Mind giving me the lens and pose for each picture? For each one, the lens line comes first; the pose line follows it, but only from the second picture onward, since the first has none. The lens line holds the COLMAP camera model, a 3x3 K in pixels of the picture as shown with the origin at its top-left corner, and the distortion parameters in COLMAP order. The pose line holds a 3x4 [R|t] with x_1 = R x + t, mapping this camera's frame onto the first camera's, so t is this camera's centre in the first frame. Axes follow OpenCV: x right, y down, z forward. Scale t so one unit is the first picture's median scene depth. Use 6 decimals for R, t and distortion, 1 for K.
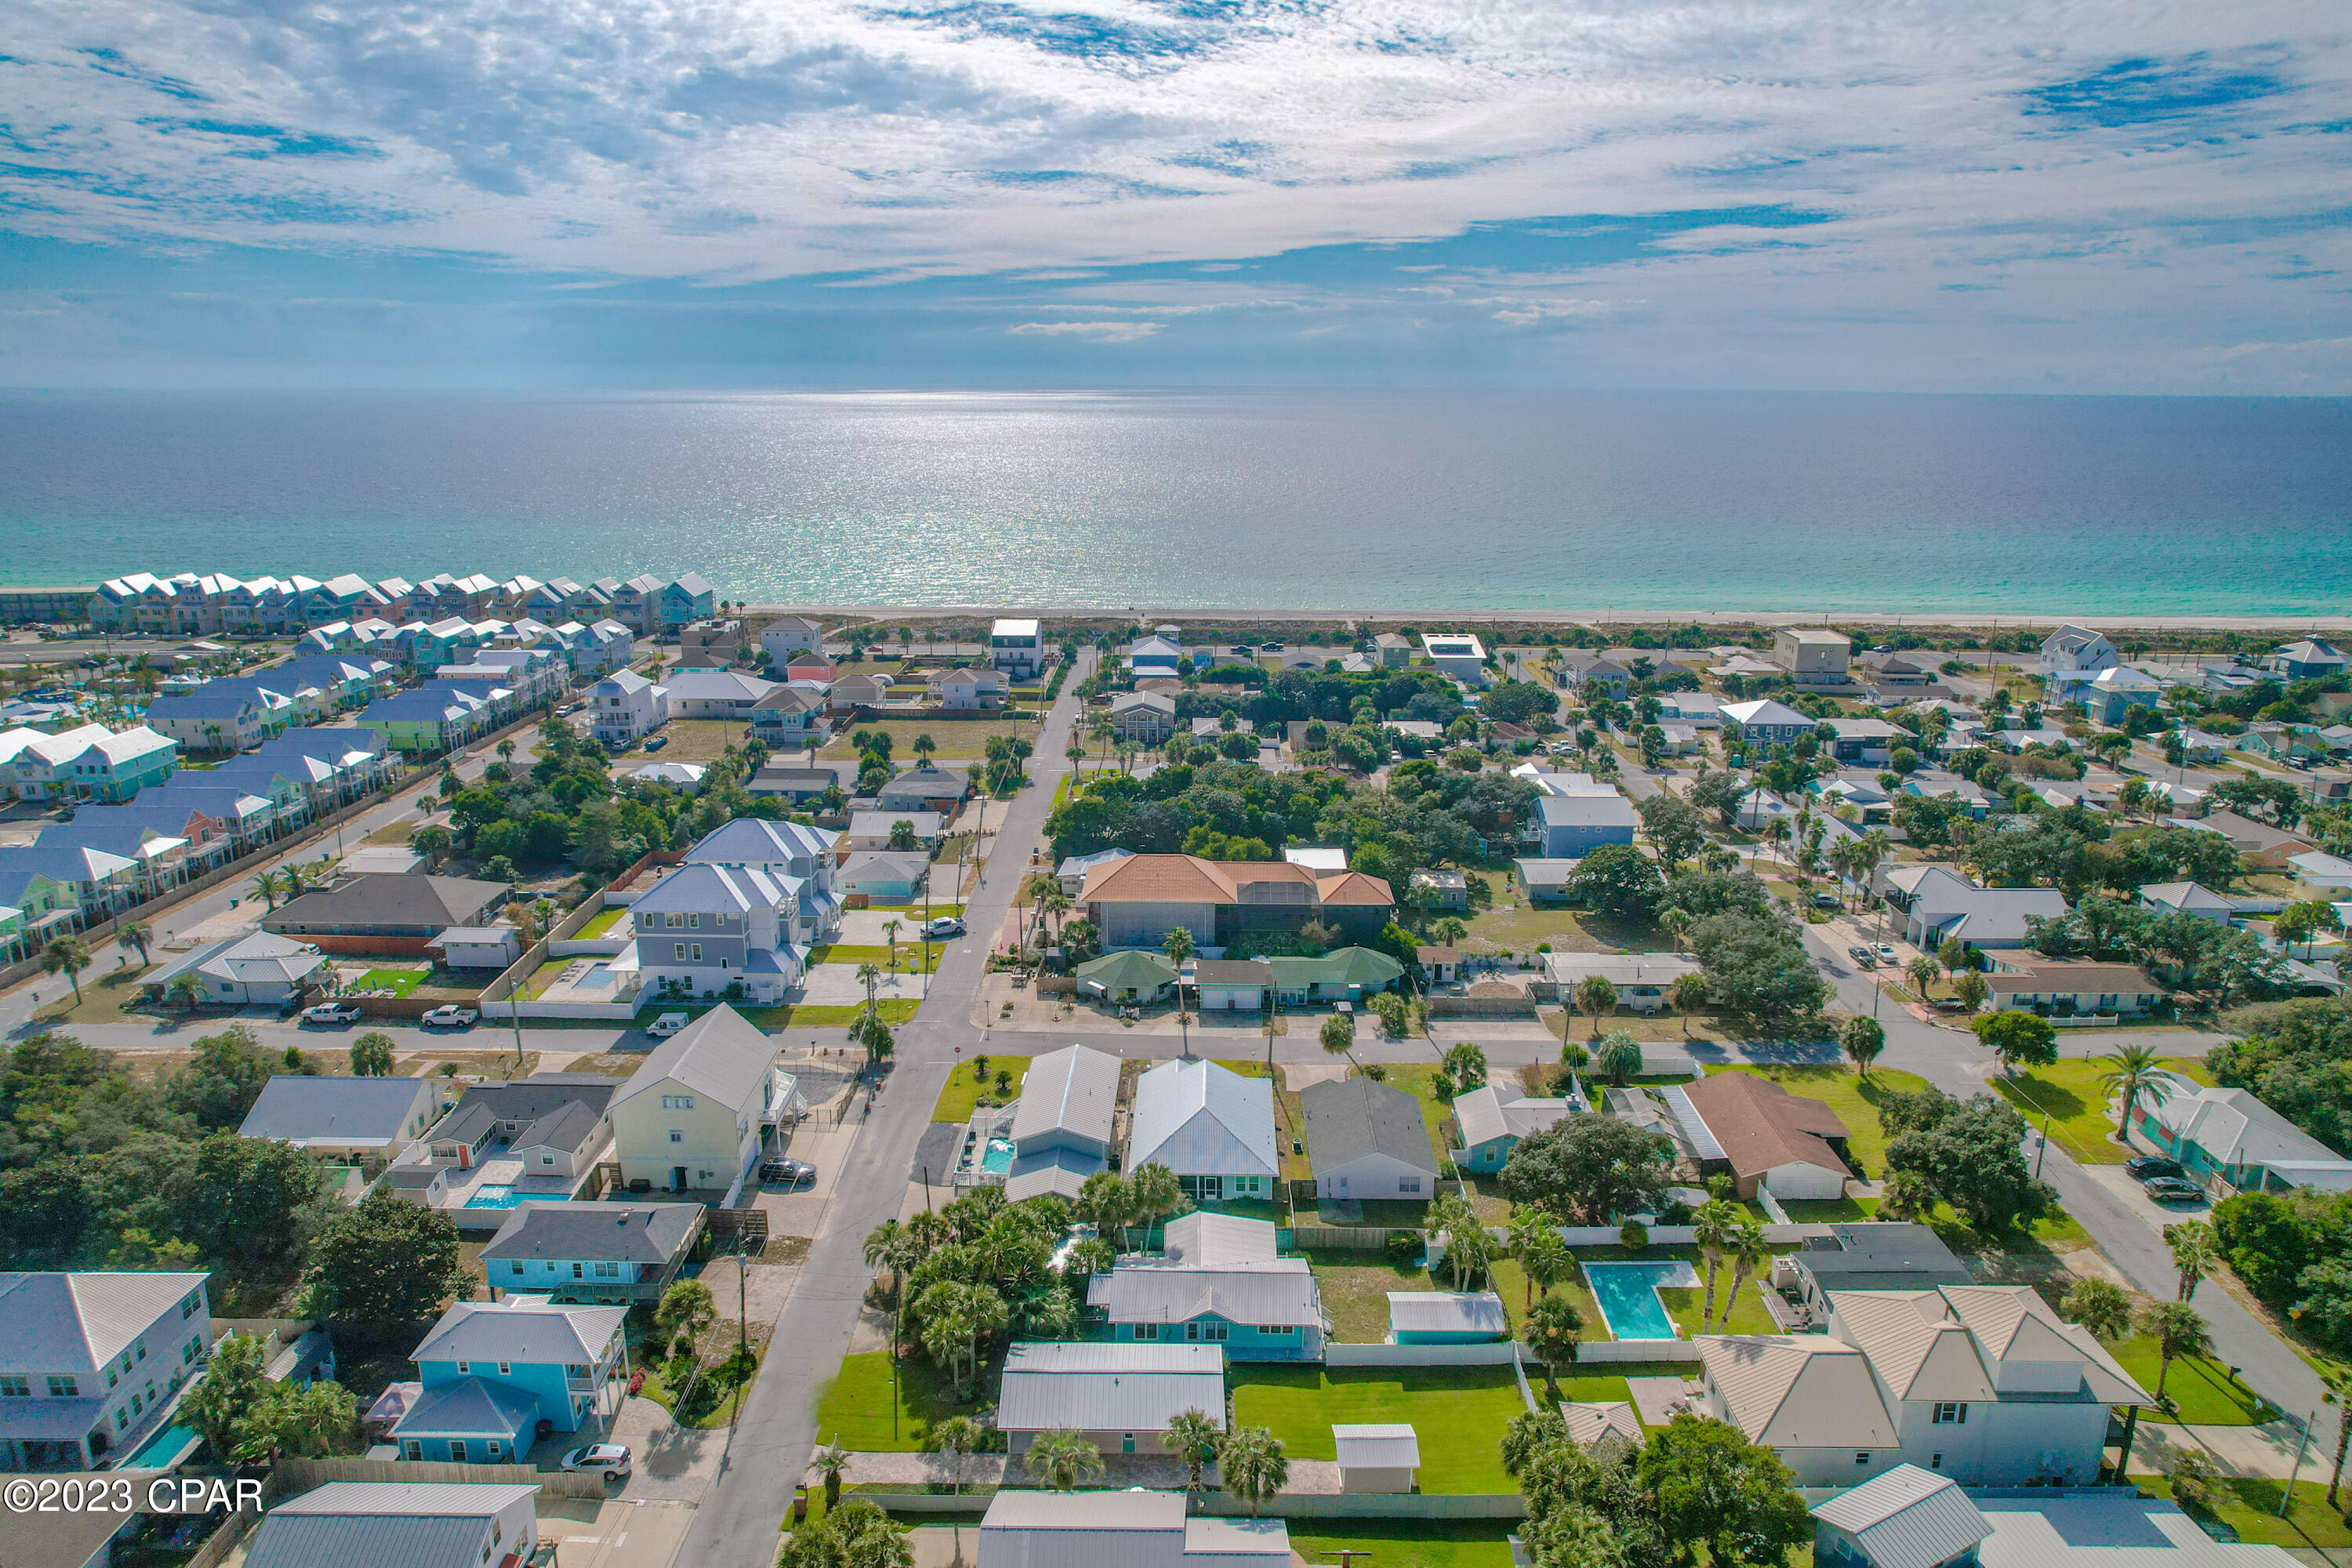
lens RADIAL K [[1499.7, 0, 1180.0], [0, 1499.7, 799.6], [0, 0, 1]] dist [-0.069494, 0.060720]
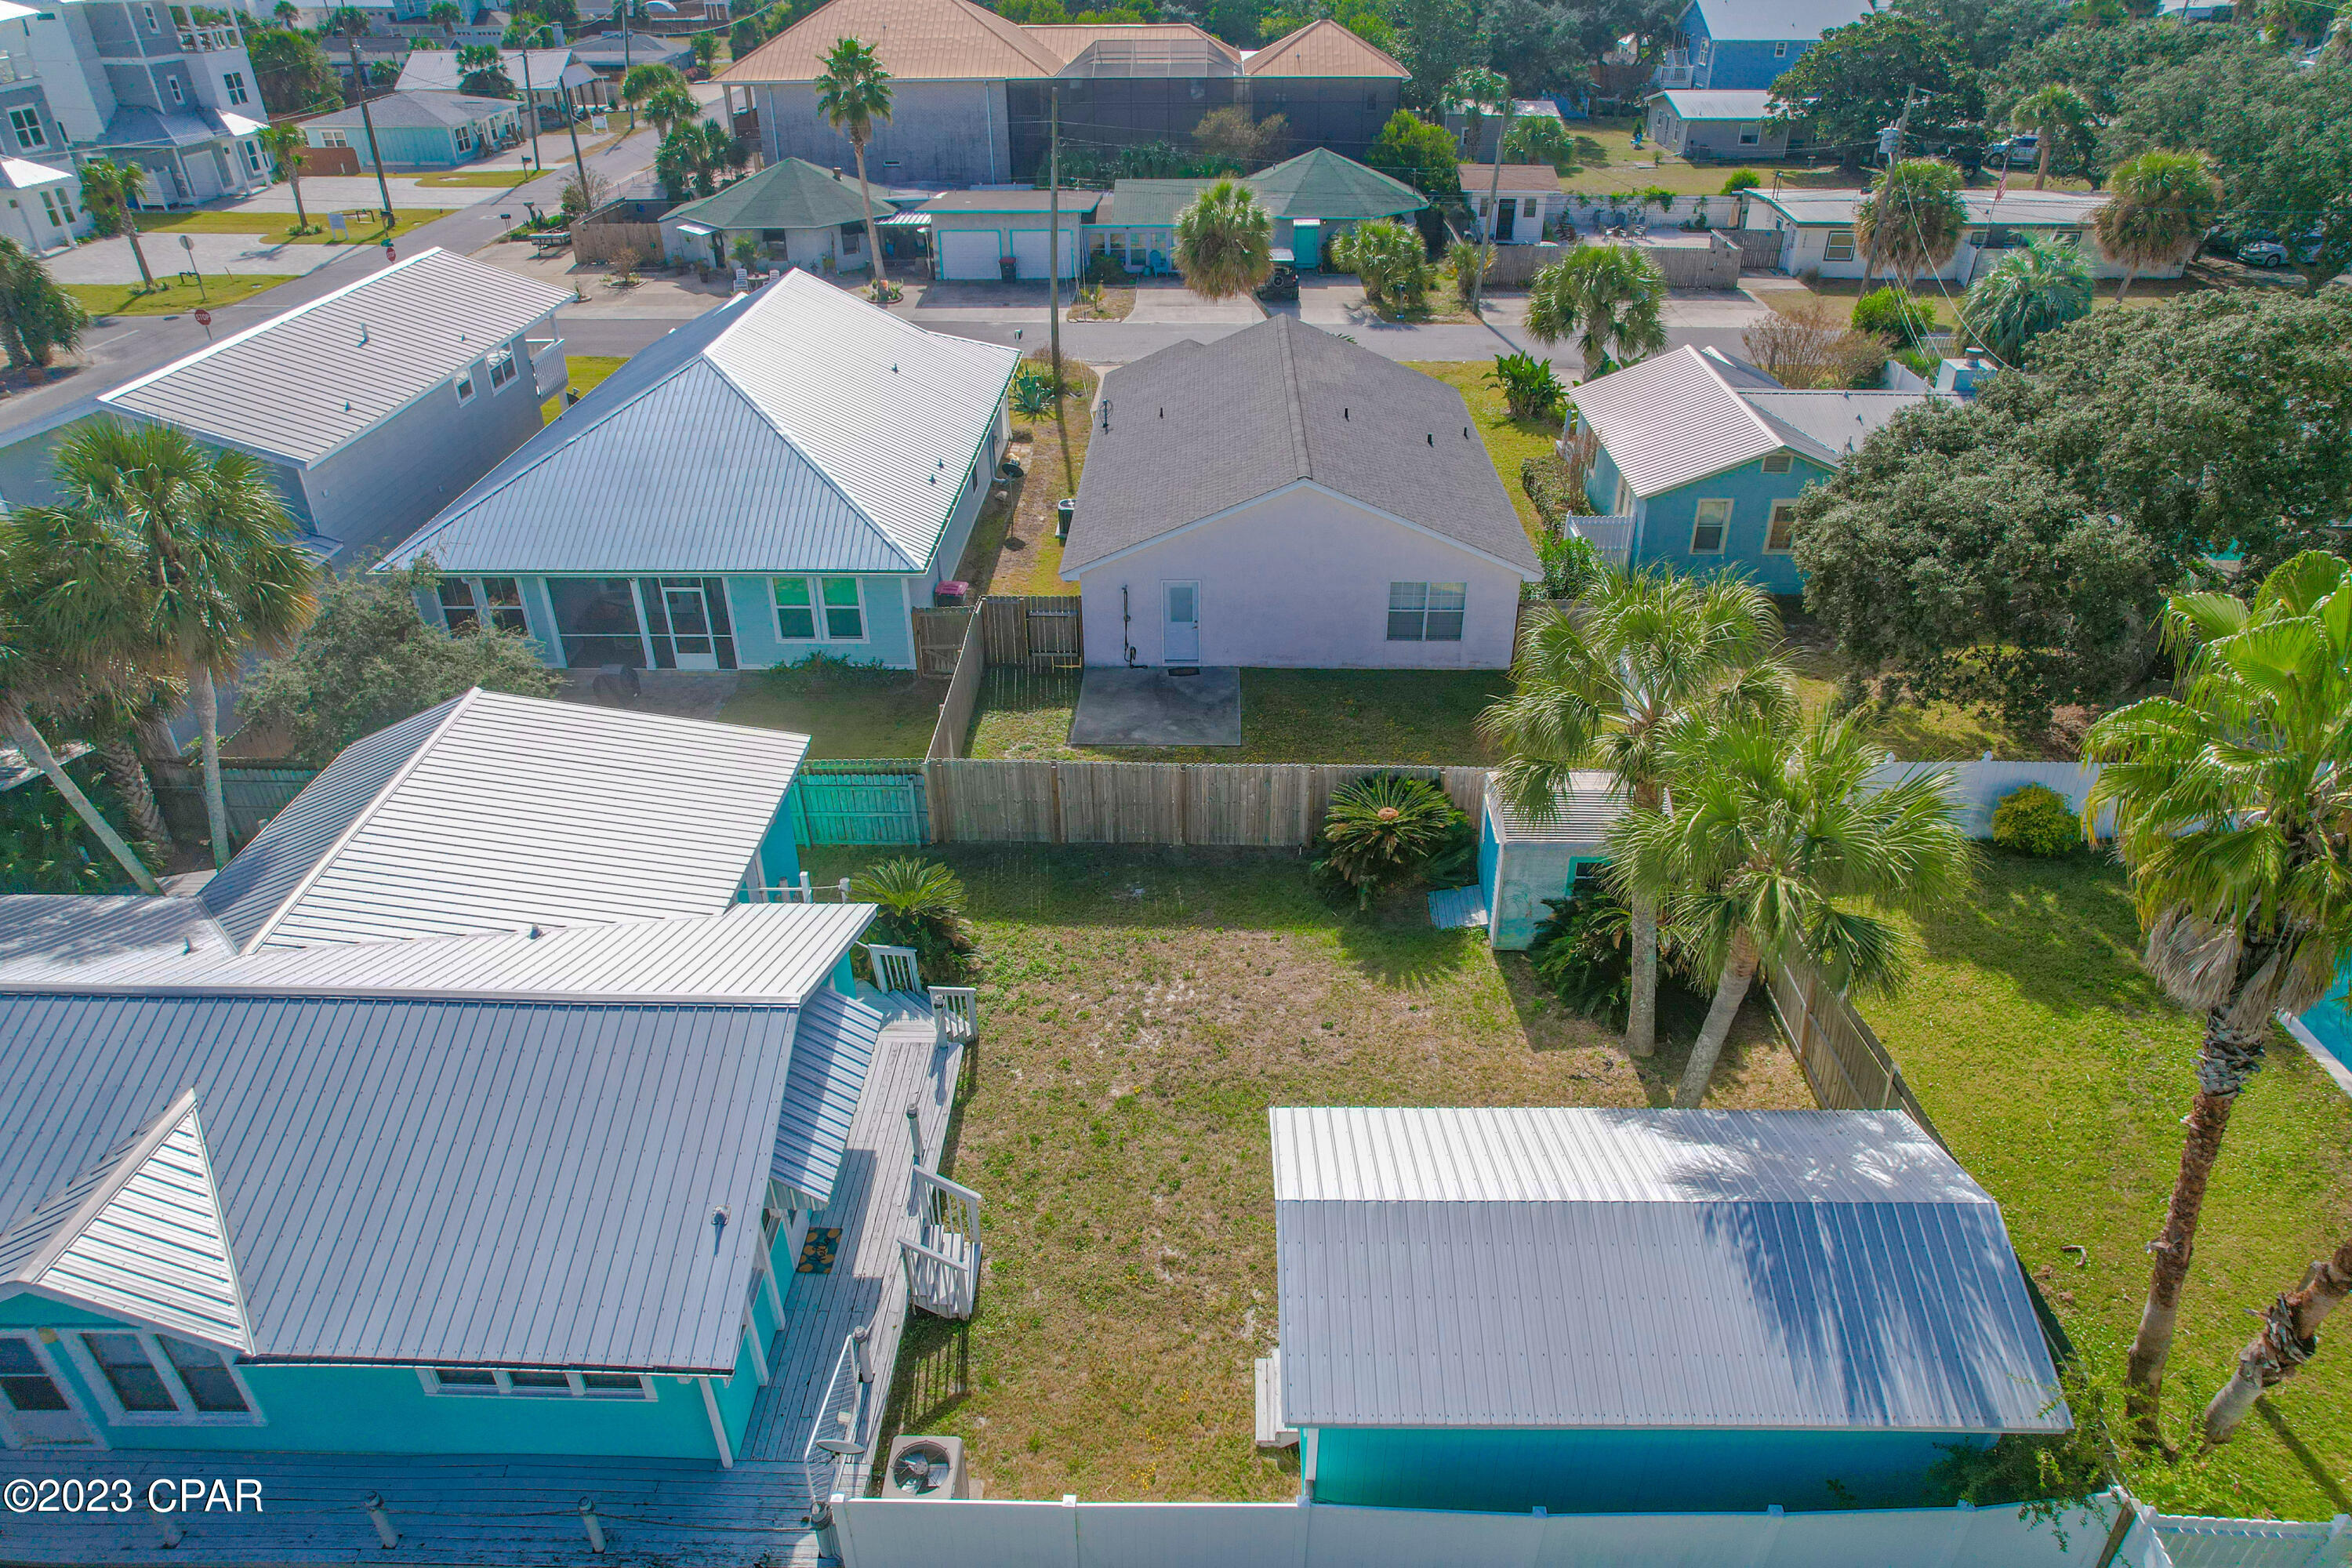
lens RADIAL K [[1499.7, 0, 1180.0], [0, 1499.7, 799.6], [0, 0, 1]] dist [-0.069494, 0.060720]
pose [[0.999911, -0.002547, -0.013124, 0.084463], [0.006063, 0.961327, 0.275341, 0.160919], [0.011915, -0.275396, 0.961257, 0.544976]]
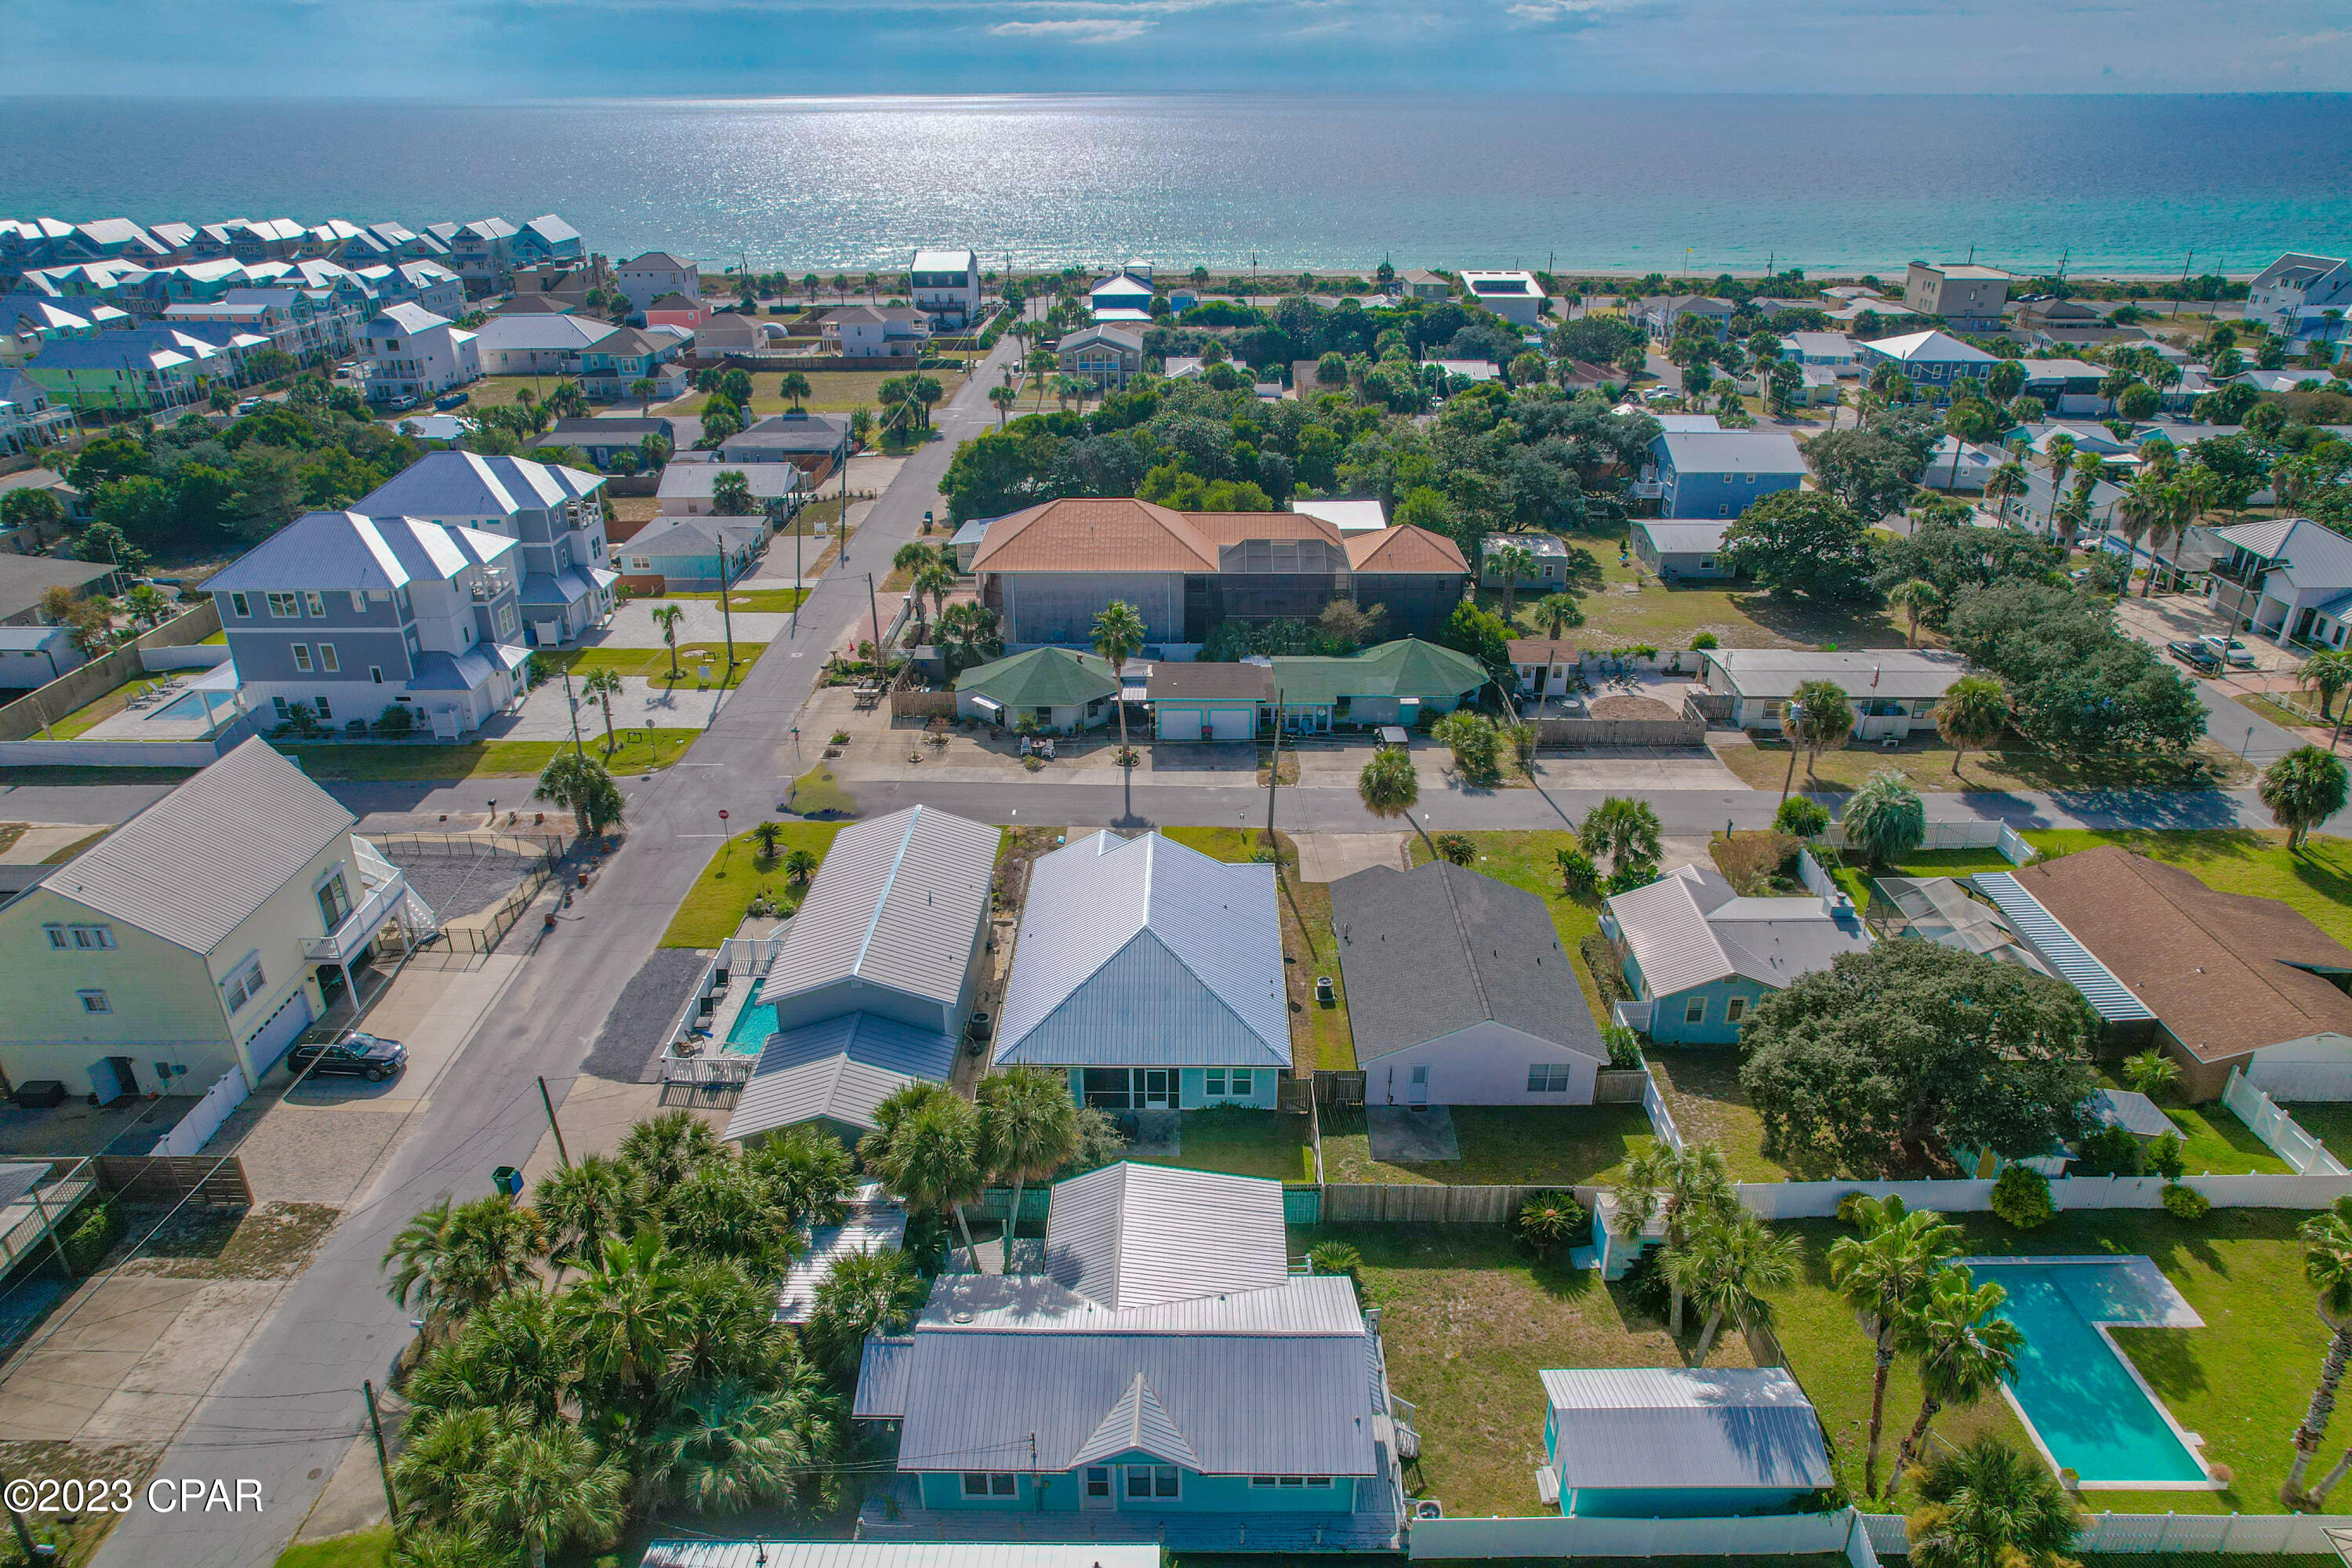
lens RADIAL K [[1499.7, 0, 1180.0], [0, 1499.7, 799.6], [0, 0, 1]] dist [-0.069494, 0.060720]
pose [[0.999968, -0.007834, 0.001798, 0.021244], [0.007402, 0.984722, 0.173979, 0.056031], [-0.003133, -0.173960, 0.984748, 0.385116]]
